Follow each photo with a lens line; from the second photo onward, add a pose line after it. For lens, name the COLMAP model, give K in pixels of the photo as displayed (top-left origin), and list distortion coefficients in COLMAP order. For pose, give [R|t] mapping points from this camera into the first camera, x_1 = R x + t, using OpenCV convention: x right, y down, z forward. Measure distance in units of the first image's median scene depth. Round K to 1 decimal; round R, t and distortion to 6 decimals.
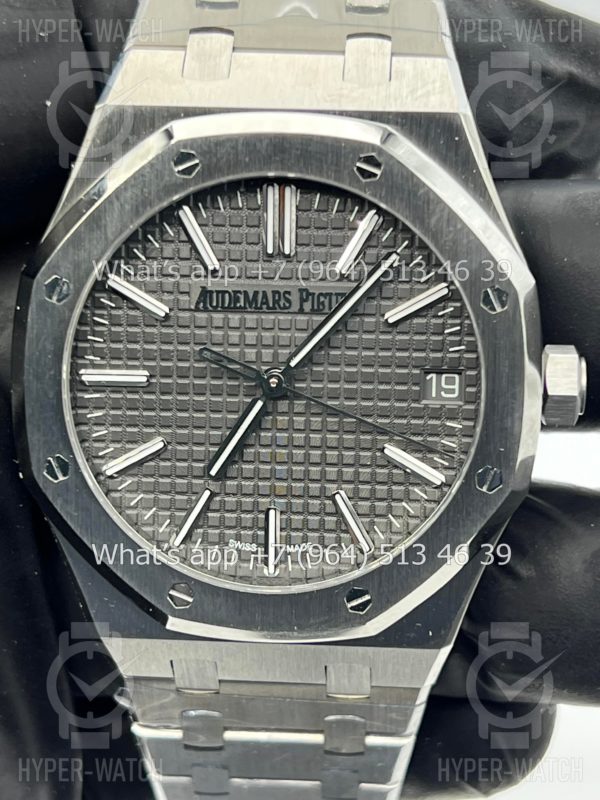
lens RADIAL K [[1858.4, 0, 297.7], [0, 1858.4, 418.9], [0, 0, 1]] dist [0.186195, 0.000000]
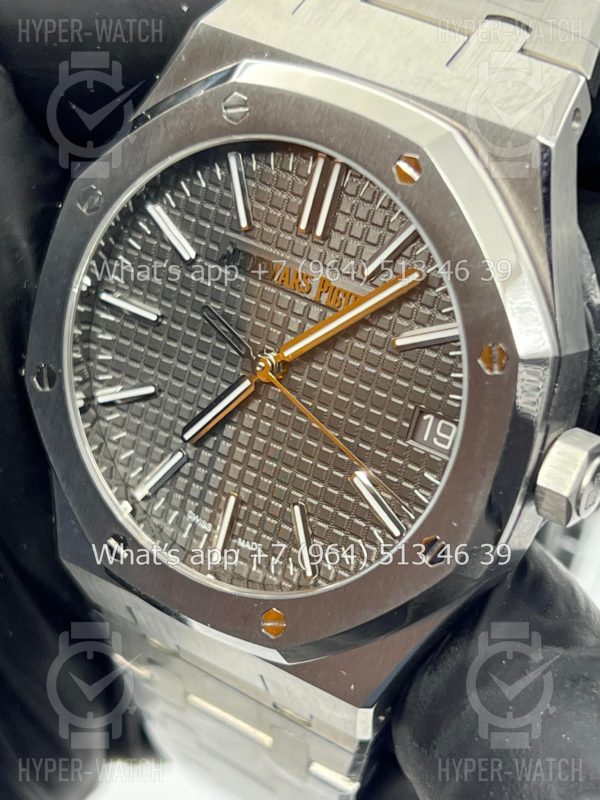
lens RADIAL K [[1858.4, 0, 301.7], [0, 1858.4, 401.5], [0, 0, 1]] dist [0.186195, 0.000000]
pose [[0.867160, 0.331392, -0.371771, 0.345075], [-0.302807, 0.943484, 0.134709, -0.130701], [0.395401, -0.004239, 0.918499, 0.170091]]
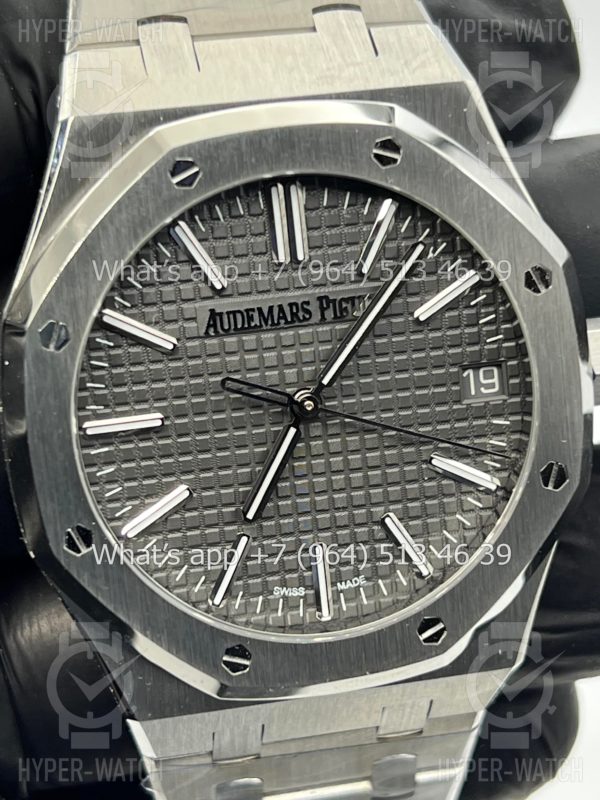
lens RADIAL K [[1858.4, 0, 298.4], [0, 1858.4, 399.0], [0, 0, 1]] dist [0.186195, 0.000000]
pose [[0.965315, -0.145898, 0.216519, -0.207619], [0.144912, 0.989232, 0.020509, -0.041030], [-0.217180, 0.011578, 0.976063, 0.131490]]
